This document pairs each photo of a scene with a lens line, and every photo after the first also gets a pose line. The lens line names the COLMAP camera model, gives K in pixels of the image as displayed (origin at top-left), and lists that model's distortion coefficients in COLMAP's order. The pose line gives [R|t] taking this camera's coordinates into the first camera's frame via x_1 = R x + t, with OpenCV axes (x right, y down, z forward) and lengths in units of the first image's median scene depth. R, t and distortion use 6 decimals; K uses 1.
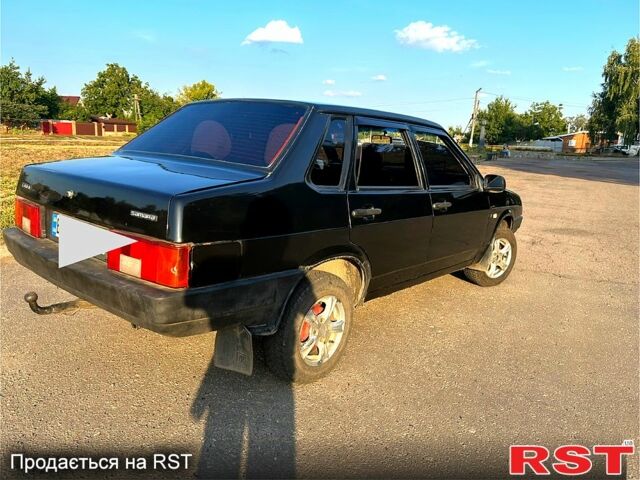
lens RADIAL K [[513.6, 0, 317.4], [0, 513.6, 244.1], [0, 0, 1]] dist [0.006448, 0.009079]
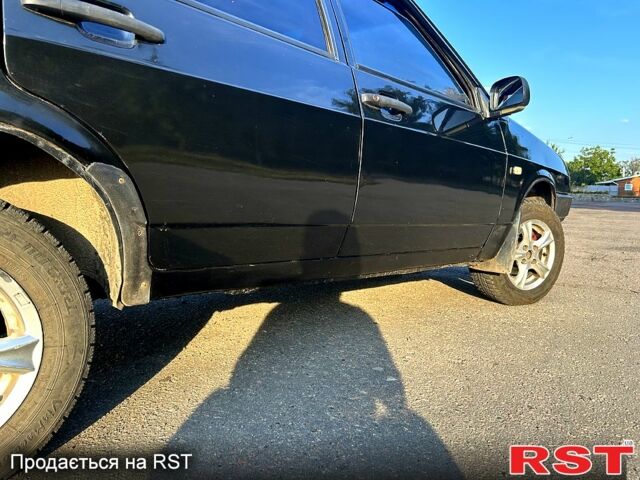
lens RADIAL K [[513.6, 0, 321.0], [0, 513.6, 237.3], [0, 0, 1]] dist [0.006448, 0.009079]
pose [[0.996300, -0.015822, -0.084470, 0.162084], [0.005325, 0.992383, -0.123074, 0.075618], [0.085774, 0.122169, 0.988796, 0.398291]]
